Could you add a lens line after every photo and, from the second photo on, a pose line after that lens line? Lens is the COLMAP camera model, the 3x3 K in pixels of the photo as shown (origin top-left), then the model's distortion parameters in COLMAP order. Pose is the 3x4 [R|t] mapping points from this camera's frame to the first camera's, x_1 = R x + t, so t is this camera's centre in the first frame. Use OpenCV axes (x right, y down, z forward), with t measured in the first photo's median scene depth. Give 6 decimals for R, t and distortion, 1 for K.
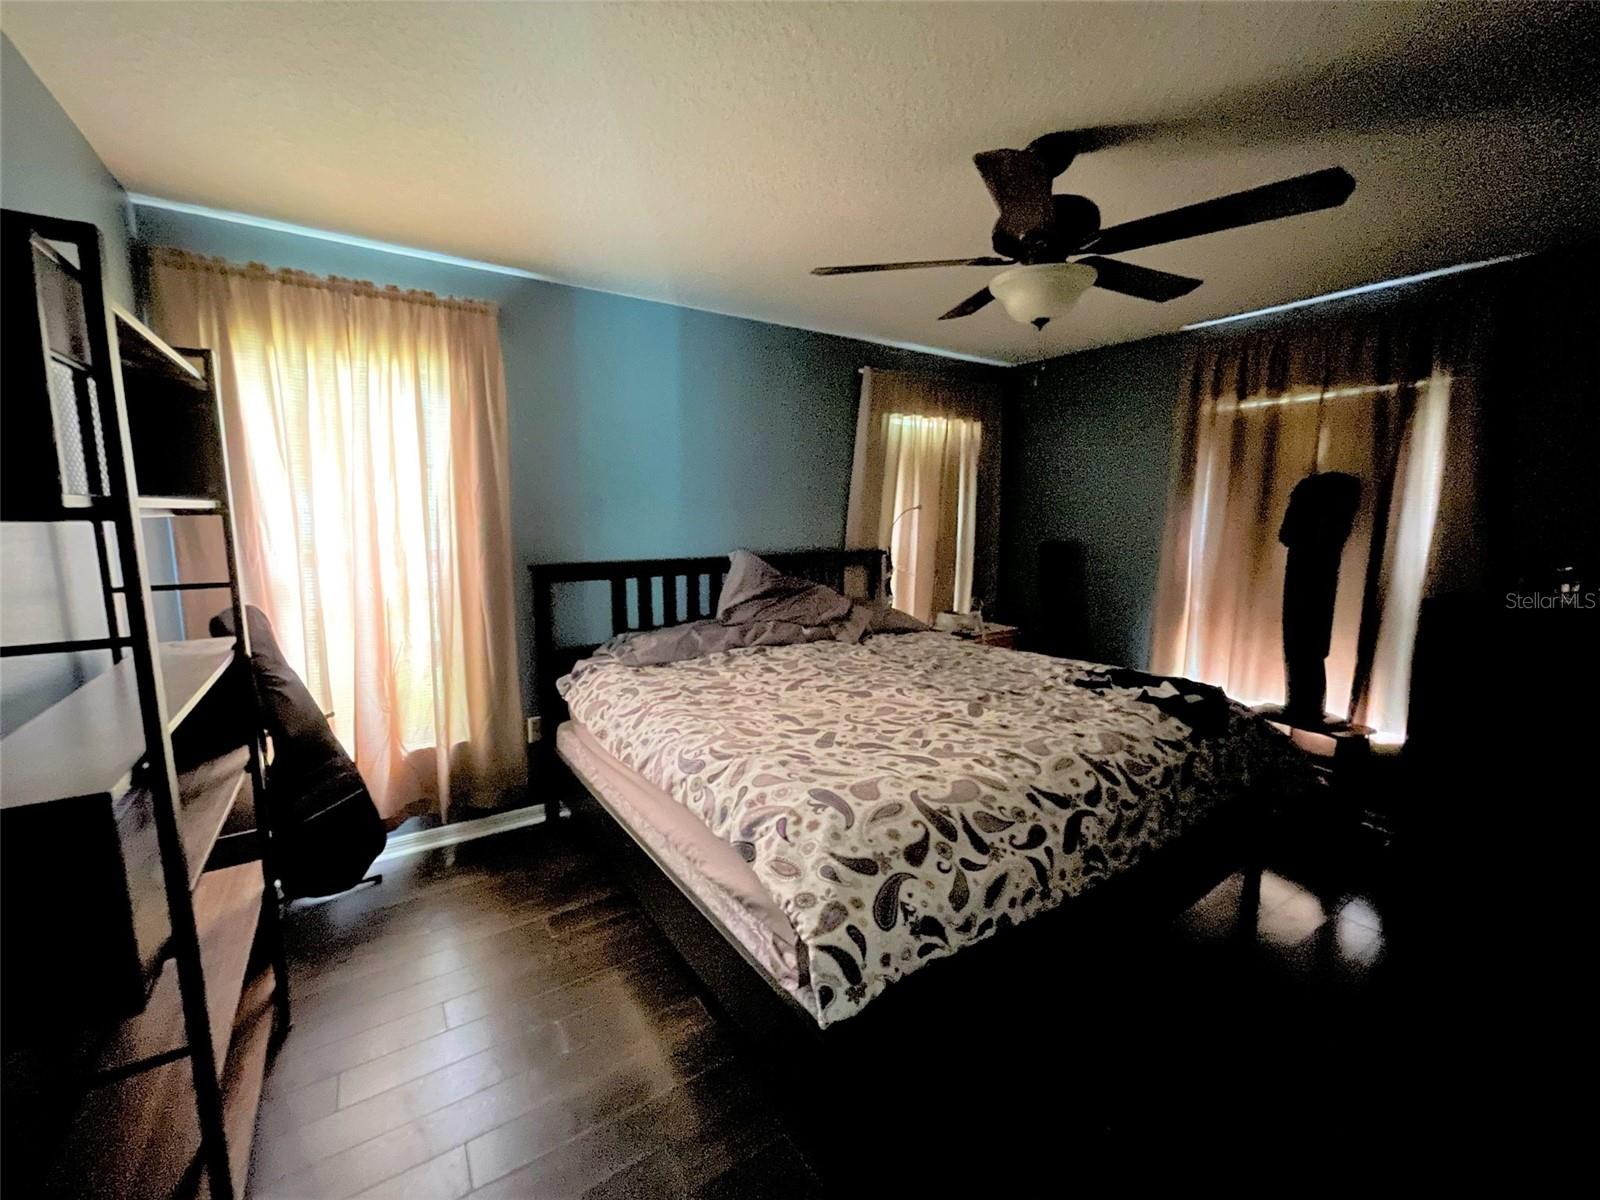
lens RADIAL K [[663.7, 0, 796.1], [0, 663.7, 592.7], [0, 0, 1]] dist [0.001438, 0.000716]
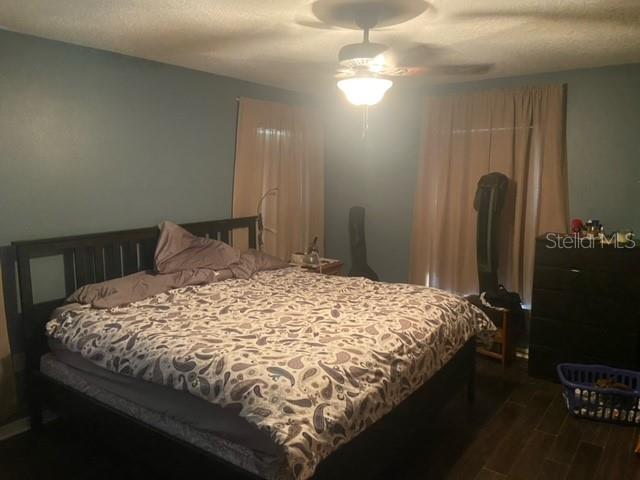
lens RADIAL K [[485.1, 0, 319.7], [0, 485.1, 230.8], [0, 0, 1]] dist [0.106880, -0.114547]
pose [[0.933517, -0.043516, 0.355883, -0.256384], [0.041915, 0.999047, 0.012211, -0.074289], [-0.356075, 0.003517, 0.934451, -0.253820]]
